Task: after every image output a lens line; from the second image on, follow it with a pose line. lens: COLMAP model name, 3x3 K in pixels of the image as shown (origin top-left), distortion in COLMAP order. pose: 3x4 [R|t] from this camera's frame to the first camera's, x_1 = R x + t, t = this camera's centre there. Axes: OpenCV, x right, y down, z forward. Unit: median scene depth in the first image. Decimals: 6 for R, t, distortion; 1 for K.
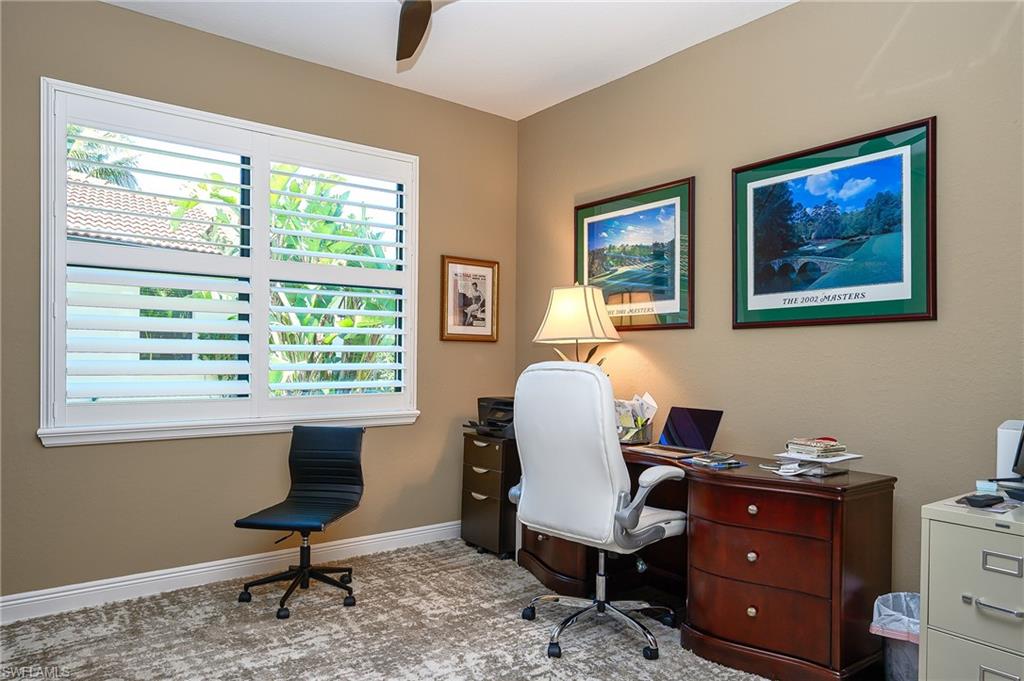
lens RADIAL K [[645.4, 0, 511.5], [0, 645.4, 354.8], [0, 0, 1]] dist [-0.003643, -0.000125]
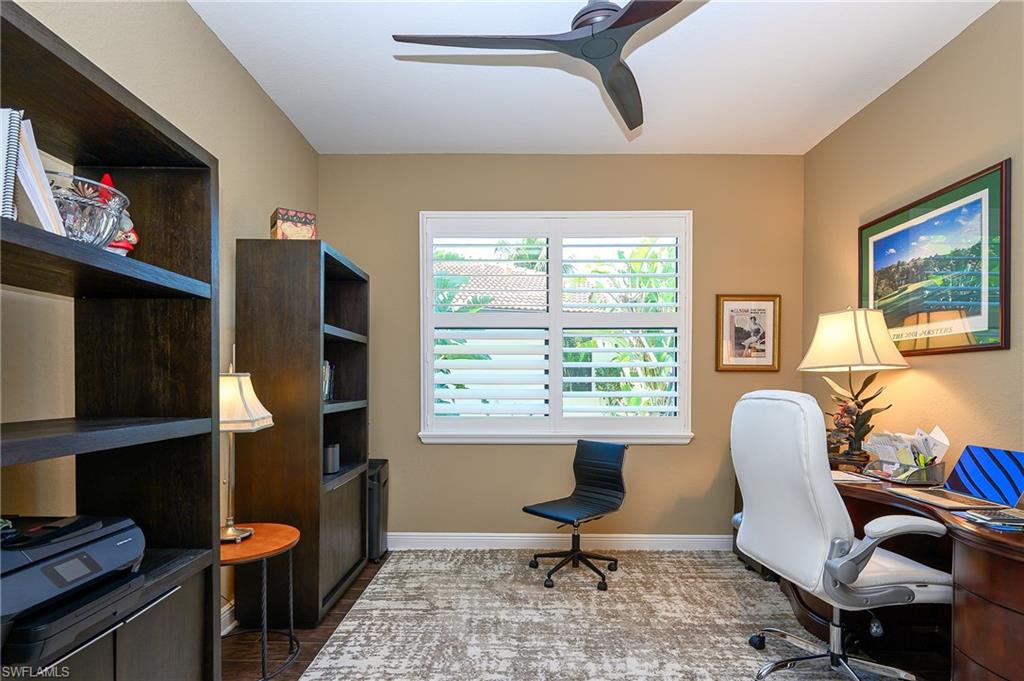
lens RADIAL K [[492.2, 0, 510.7], [0, 492.2, 385.6], [0, 0, 1]] dist [0.003489, 0.000691]
pose [[0.796981, -0.003808, -0.603993, 0.156550], [0.005311, 0.999986, 0.000703, 0.000649], [0.603981, -0.003768, 0.796990, 0.135934]]
